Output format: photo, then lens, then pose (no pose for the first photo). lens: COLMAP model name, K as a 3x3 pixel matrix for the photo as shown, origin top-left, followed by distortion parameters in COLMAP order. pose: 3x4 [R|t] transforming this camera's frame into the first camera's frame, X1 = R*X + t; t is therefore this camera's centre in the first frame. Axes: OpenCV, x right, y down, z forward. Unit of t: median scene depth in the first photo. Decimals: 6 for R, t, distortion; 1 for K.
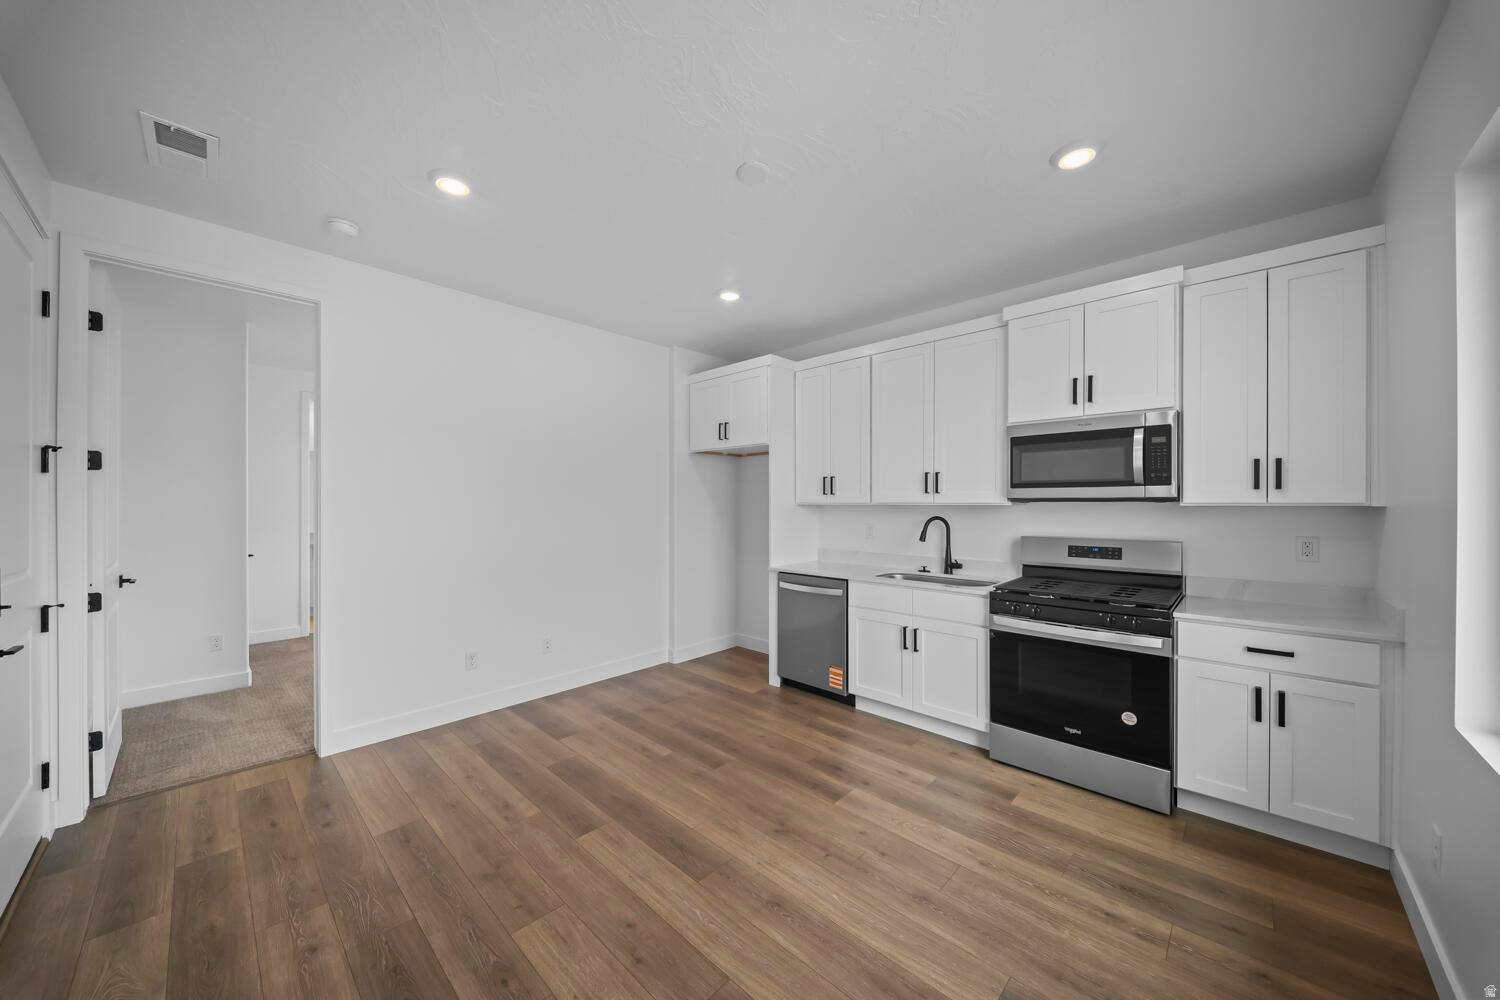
lens RADIAL K [[526.1, 0, 743.7], [0, 526.1, 504.3], [0, 0, 1]] dist [0.001476, -0.002773]
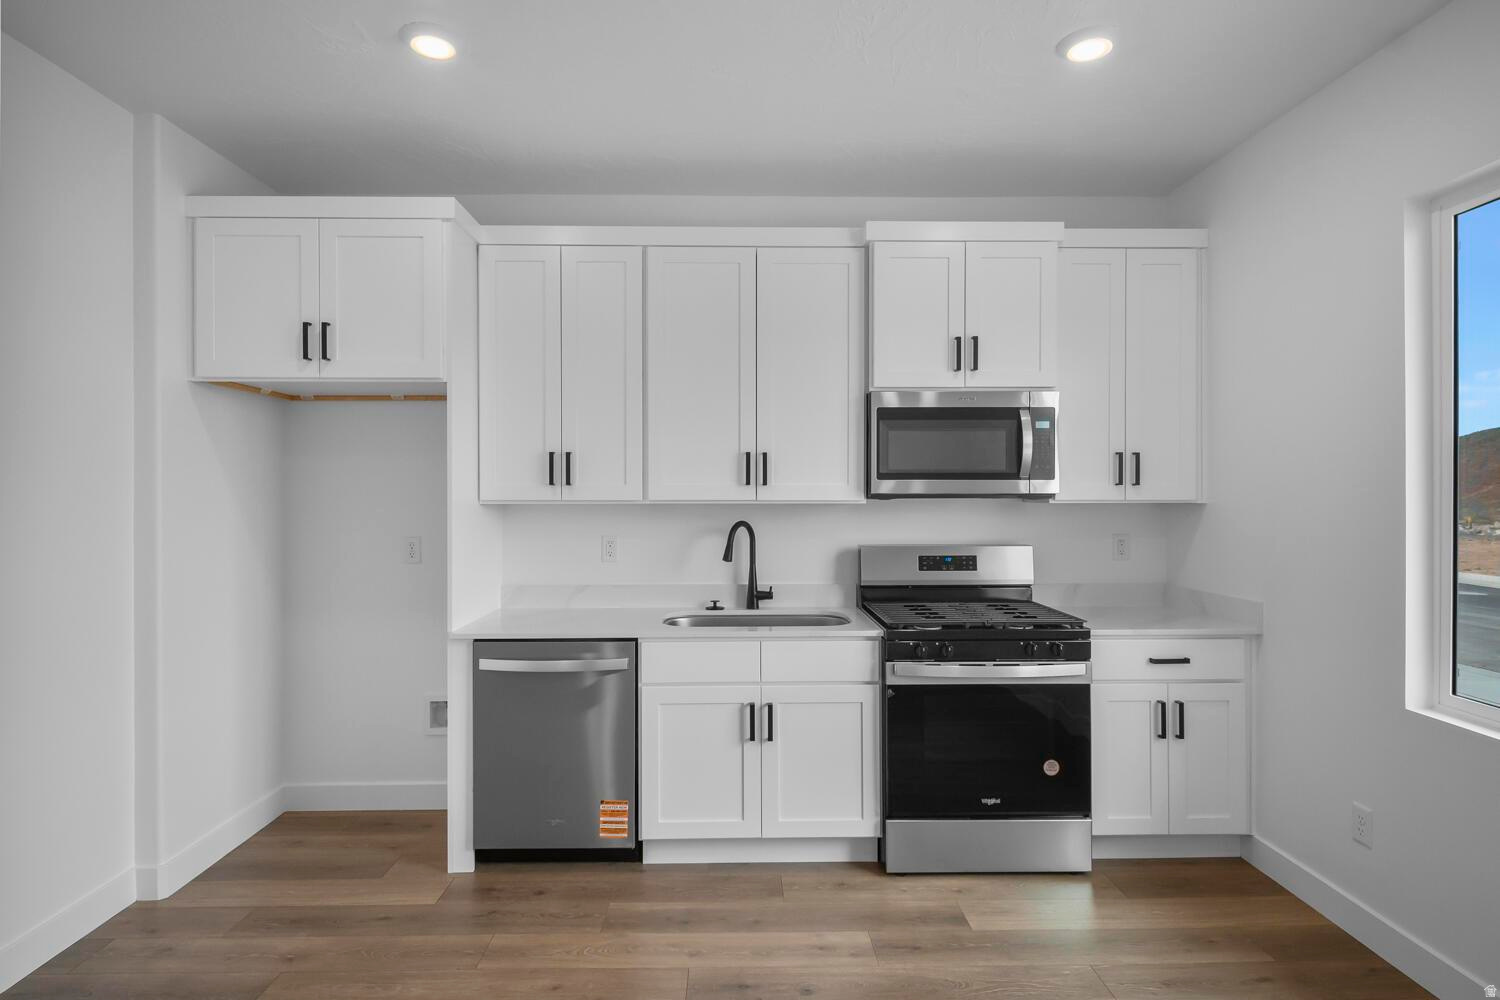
lens RADIAL K [[798.7, 0, 752.2], [0, 798.7, 494.0], [0, 0, 1]] dist [0.011113, -0.000596]
pose [[0.706891, -0.001736, 0.707320, -0.358906], [0.002293, 0.999997, 0.000162, -0.011455], [-0.707319, 0.001507, 0.706893, 0.352688]]
